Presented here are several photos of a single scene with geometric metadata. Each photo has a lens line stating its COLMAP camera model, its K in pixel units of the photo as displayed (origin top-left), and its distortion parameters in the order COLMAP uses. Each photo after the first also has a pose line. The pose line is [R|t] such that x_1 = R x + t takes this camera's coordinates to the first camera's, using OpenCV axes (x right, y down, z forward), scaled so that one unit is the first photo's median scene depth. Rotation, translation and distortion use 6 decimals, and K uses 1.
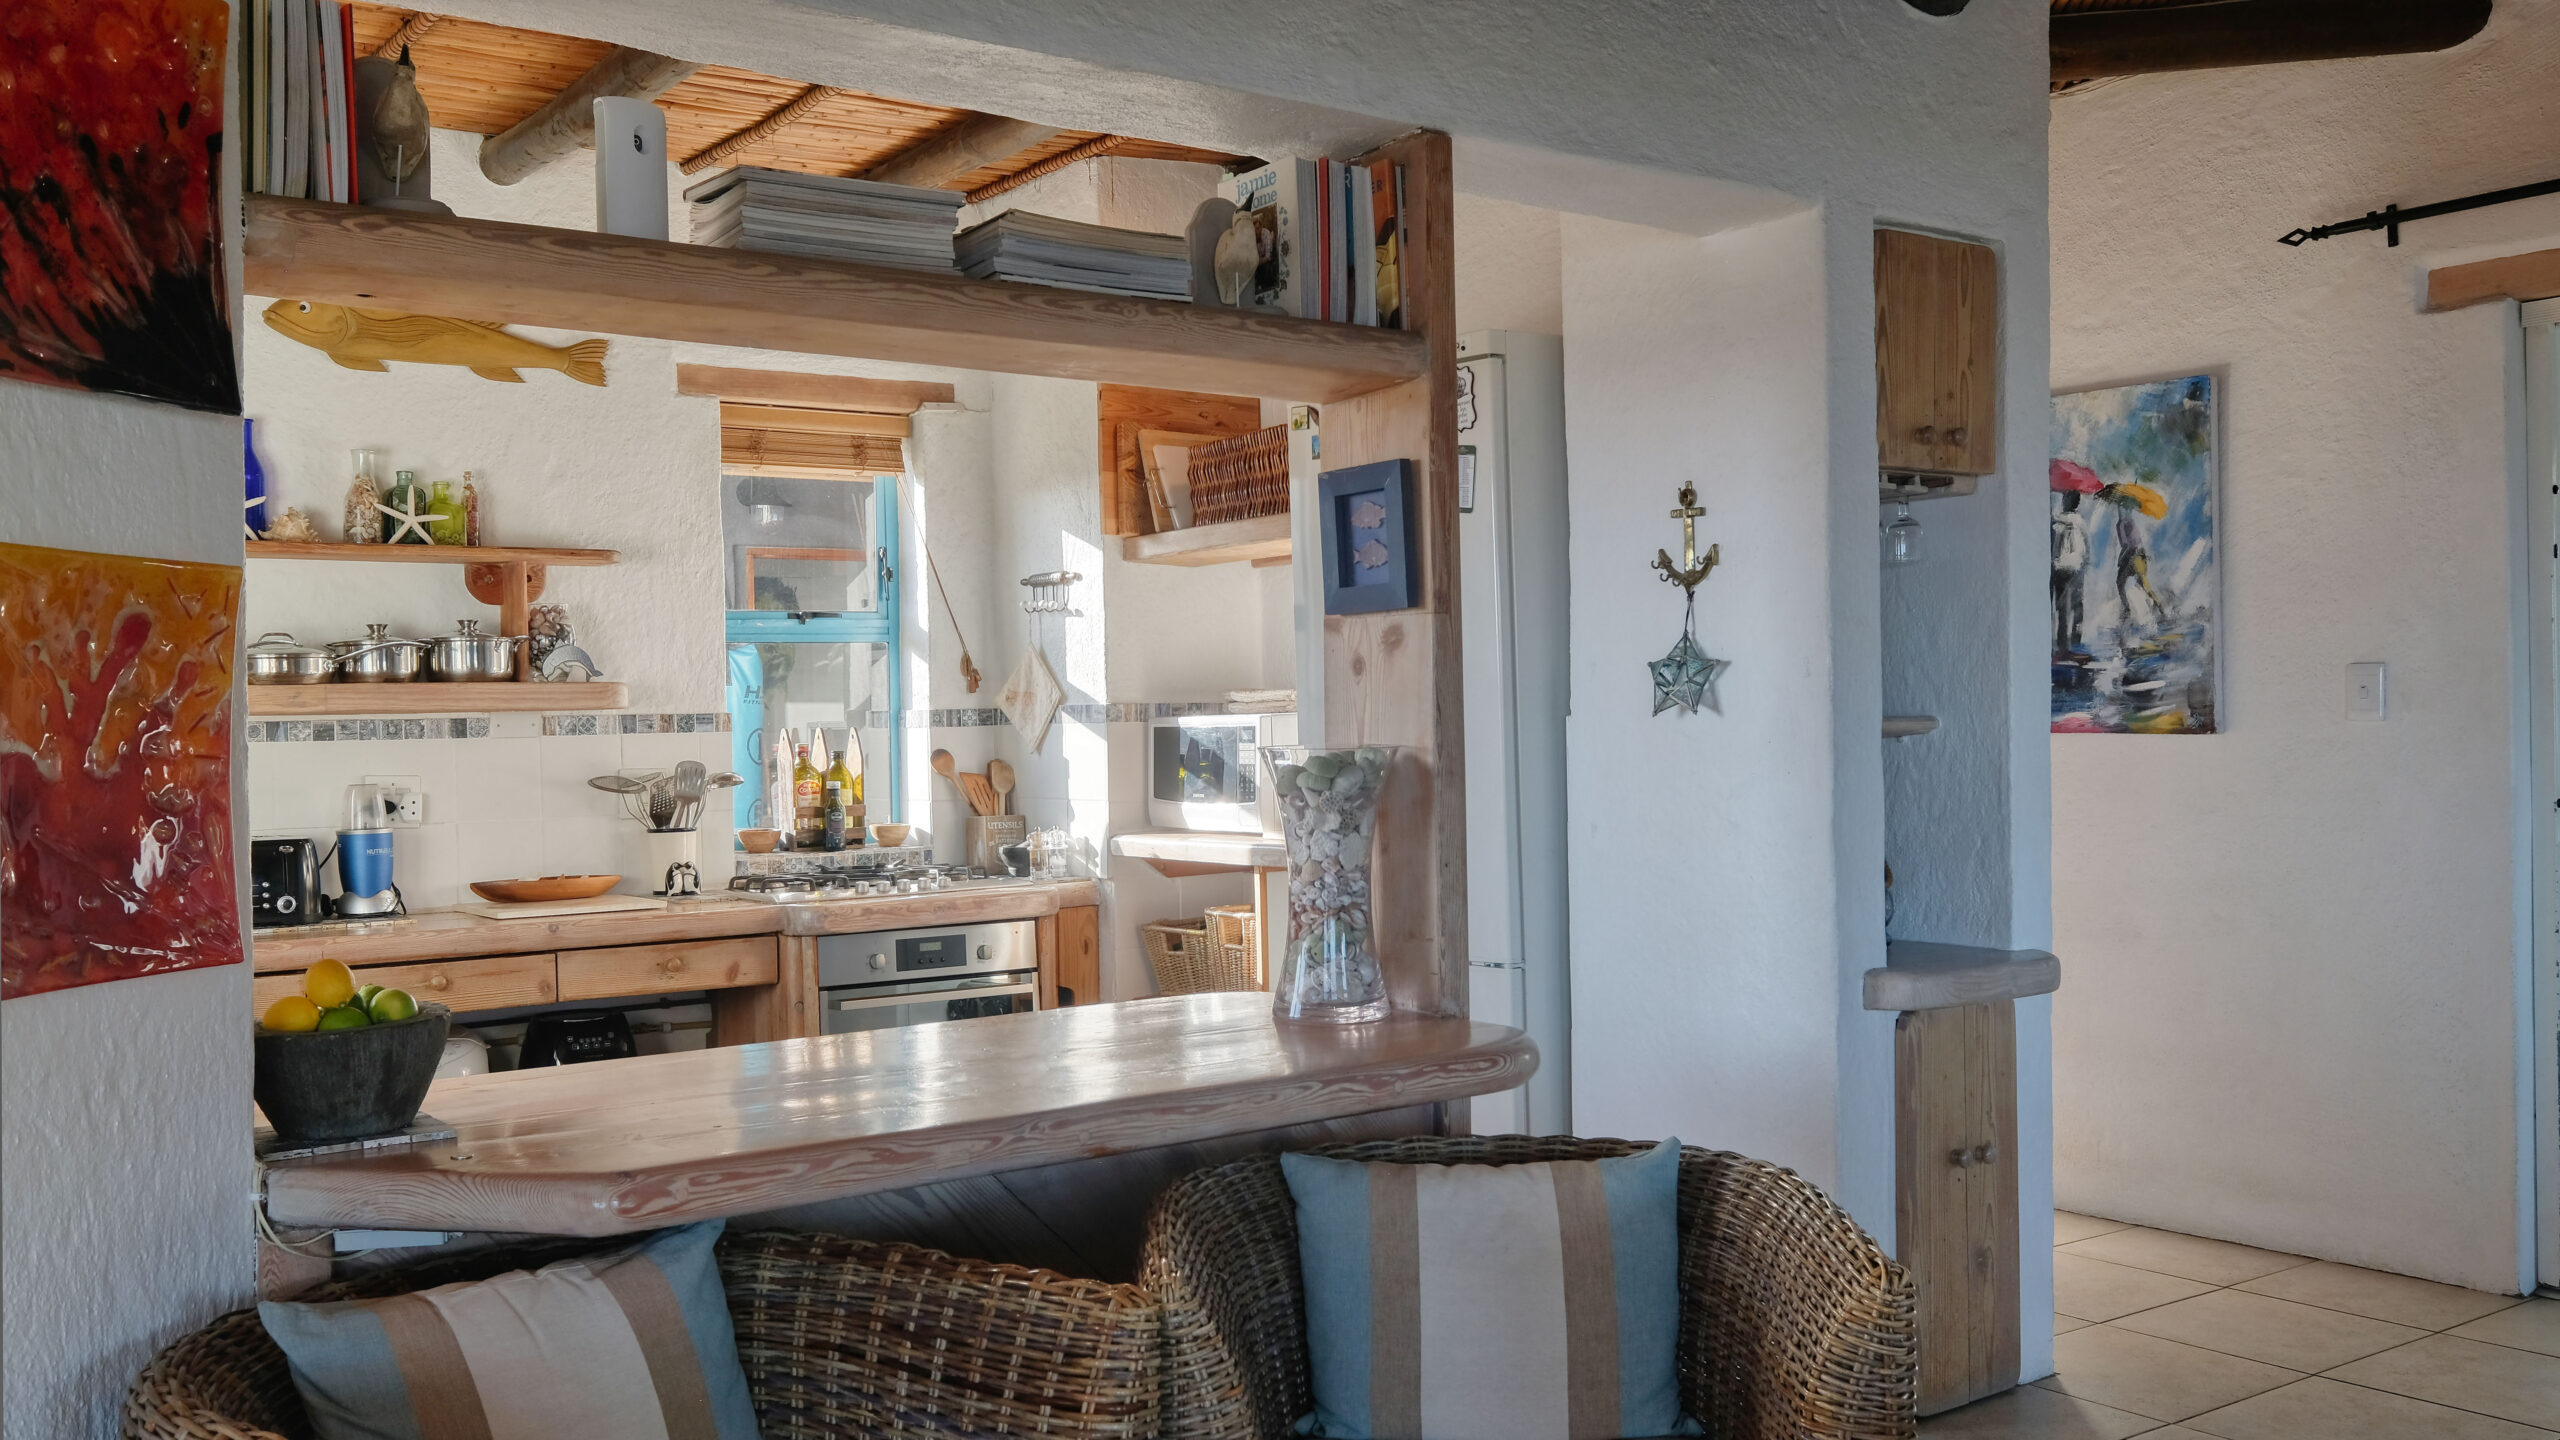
lens RADIAL K [[2231.3, 0, 1283.8], [0, 2231.3, 716.1], [0, 0, 1]] dist [0.021818, 0.017265]
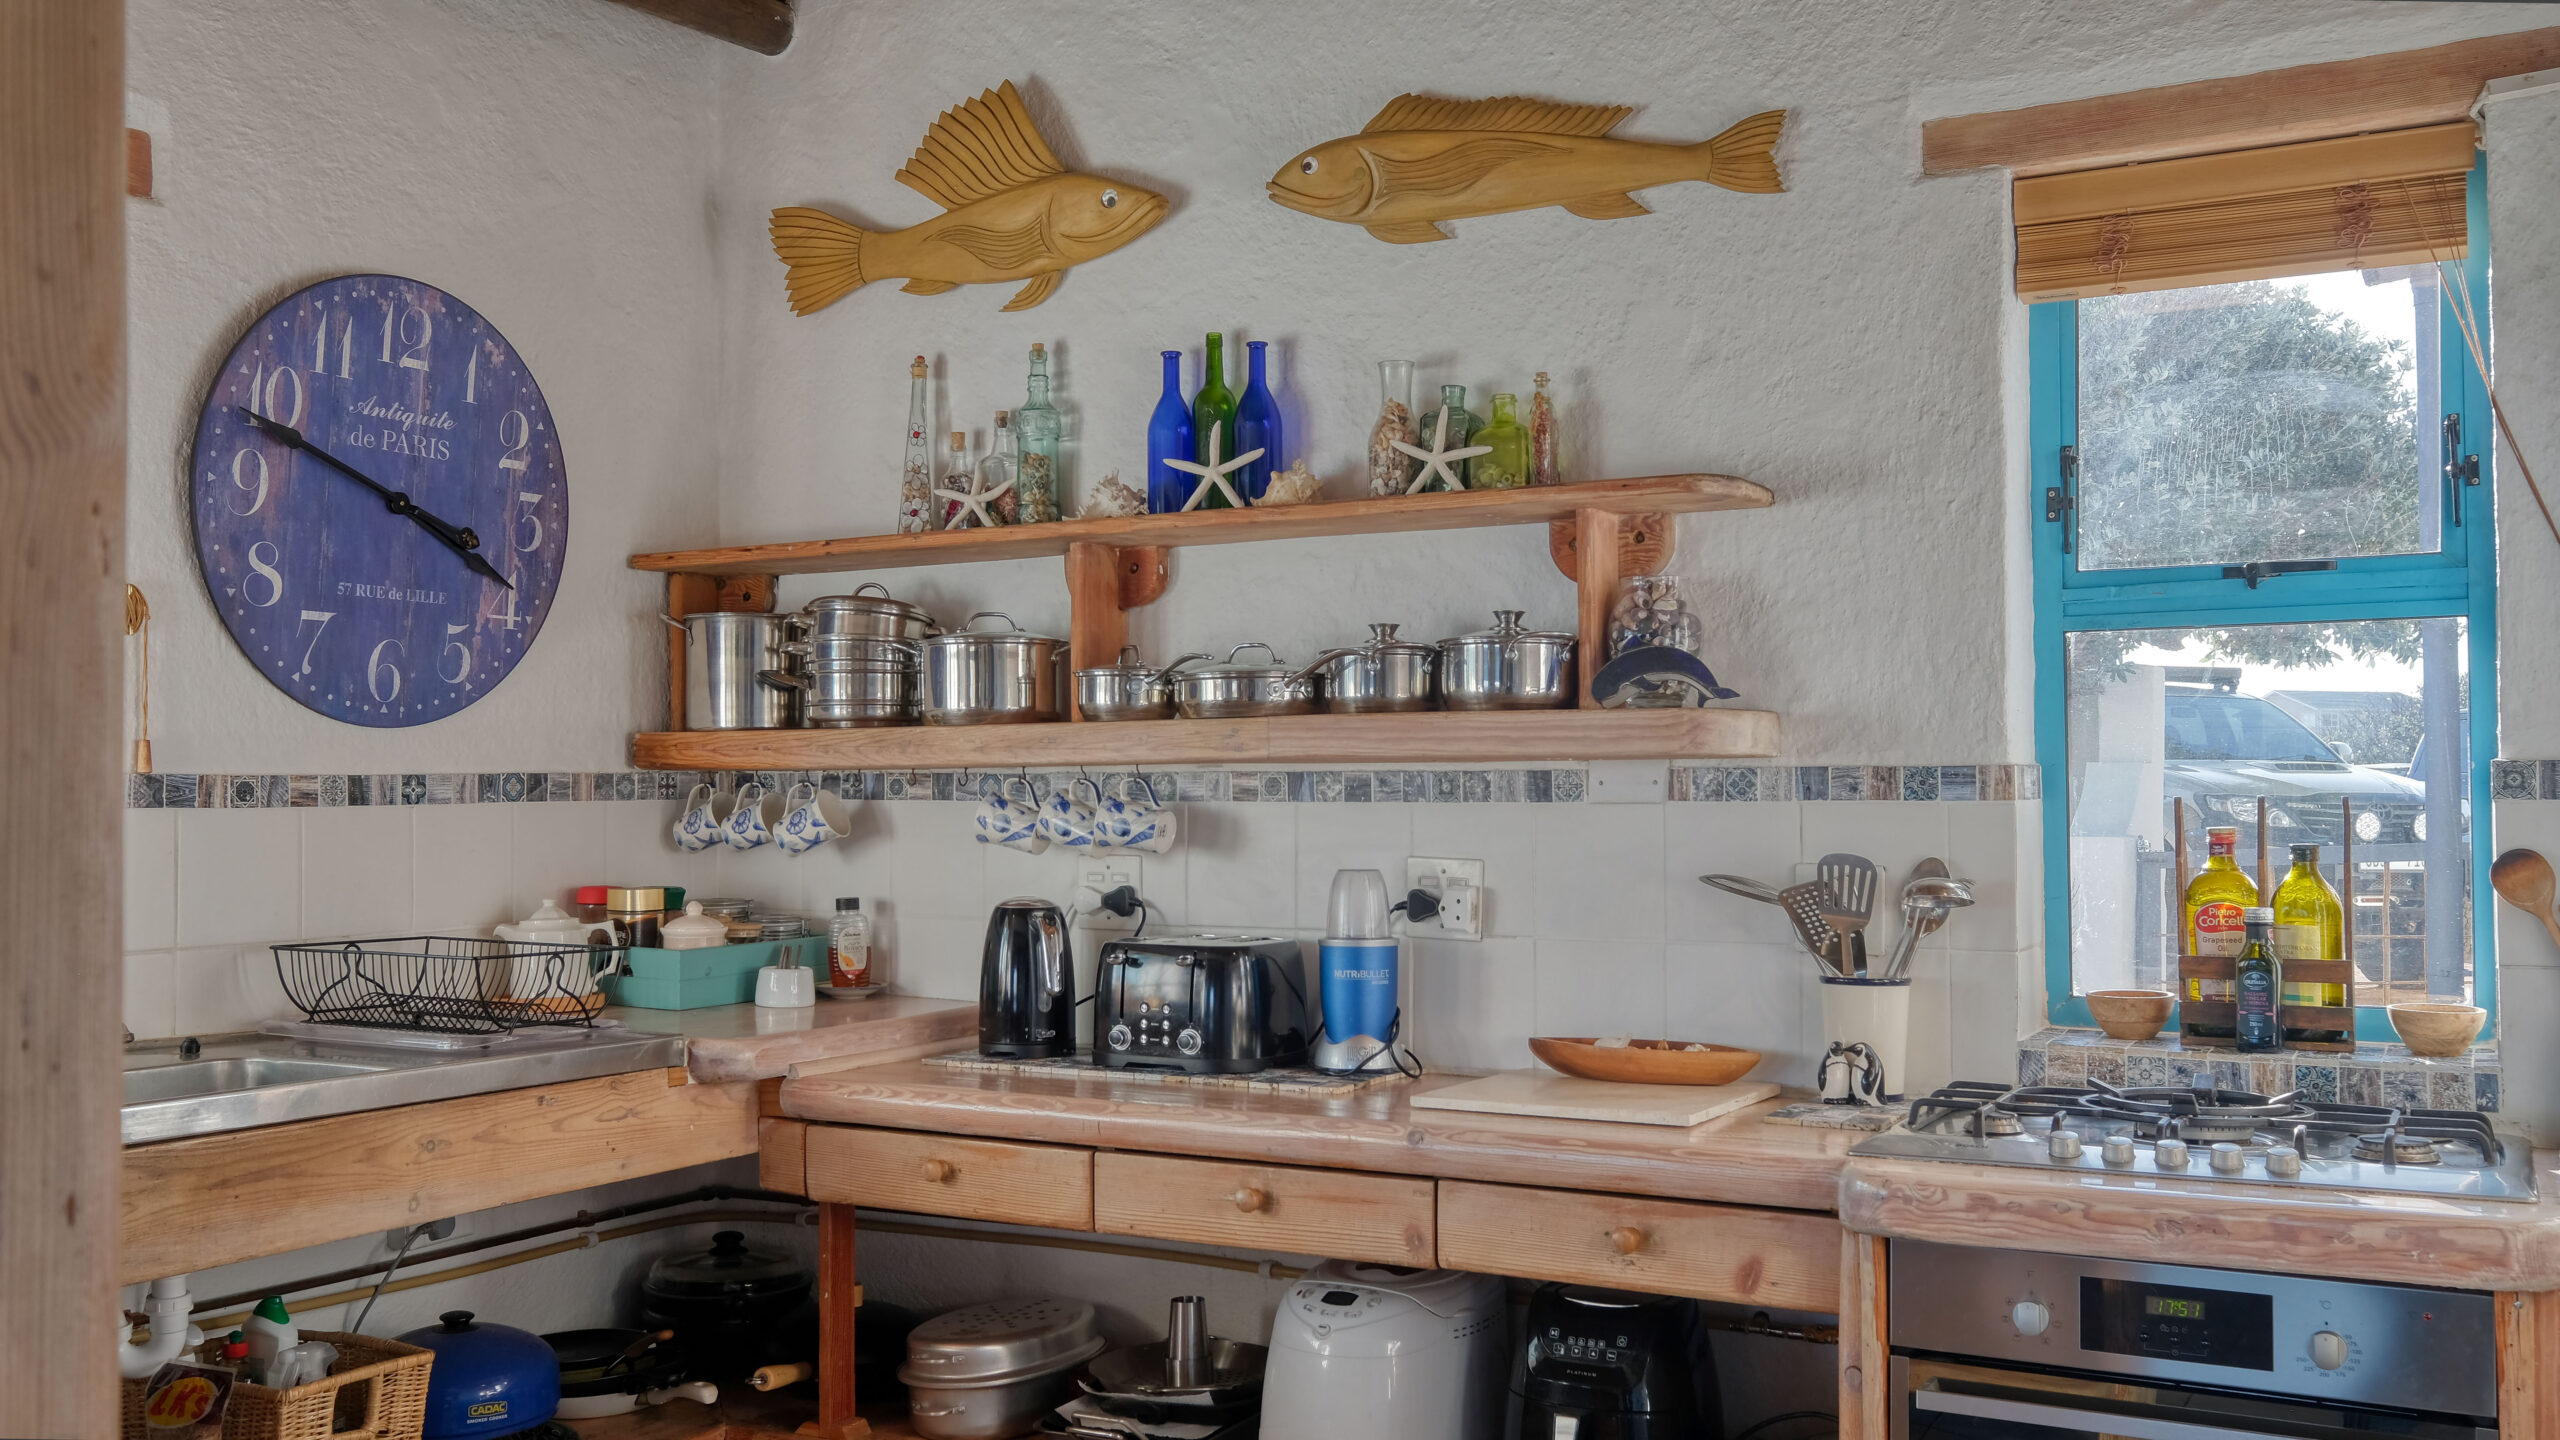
lens RADIAL K [[2231.3, 0, 1283.6], [0, 2231.3, 727.8], [0, 0, 1]] dist [0.021818, 0.017265]
pose [[0.439257, -0.012948, -0.898268, 0.156582], [-0.009289, 0.999777, -0.018953, 0.001595], [0.898313, 0.016669, 0.439039, 0.657368]]
